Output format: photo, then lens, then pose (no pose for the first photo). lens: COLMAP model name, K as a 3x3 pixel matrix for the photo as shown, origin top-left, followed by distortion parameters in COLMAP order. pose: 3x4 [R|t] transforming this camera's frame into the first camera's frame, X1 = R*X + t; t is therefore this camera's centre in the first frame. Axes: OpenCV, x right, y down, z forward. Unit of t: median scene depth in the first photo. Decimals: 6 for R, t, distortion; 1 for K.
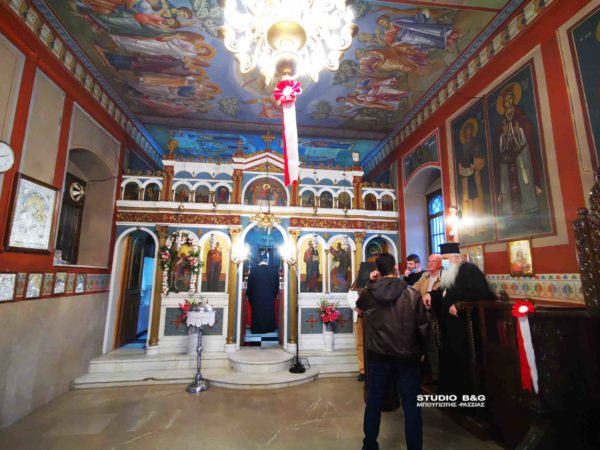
lens RADIAL K [[289.6, 0, 300.0], [0, 289.6, 225.0], [0, 0, 1]] dist [-0.035852, 0.034002]
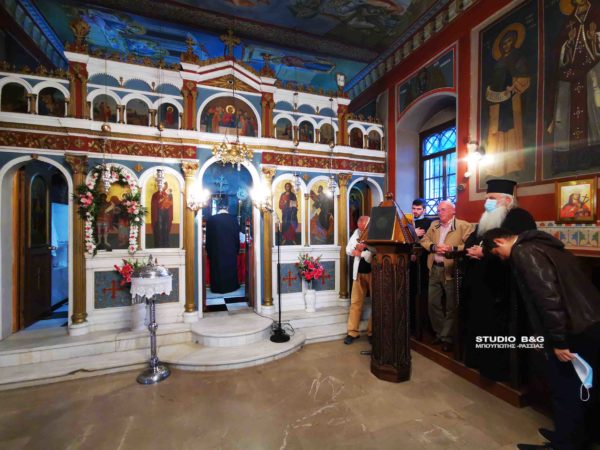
lens RADIAL K [[289.6, 0, 300.0], [0, 289.6, 225.0], [0, 0, 1]] dist [-0.035852, 0.034002]
pose [[0.977596, -0.010822, 0.210212, -0.105309], [-0.025093, 0.985564, 0.167434, 0.036557], [-0.208989, -0.168958, 0.963212, 0.205153]]
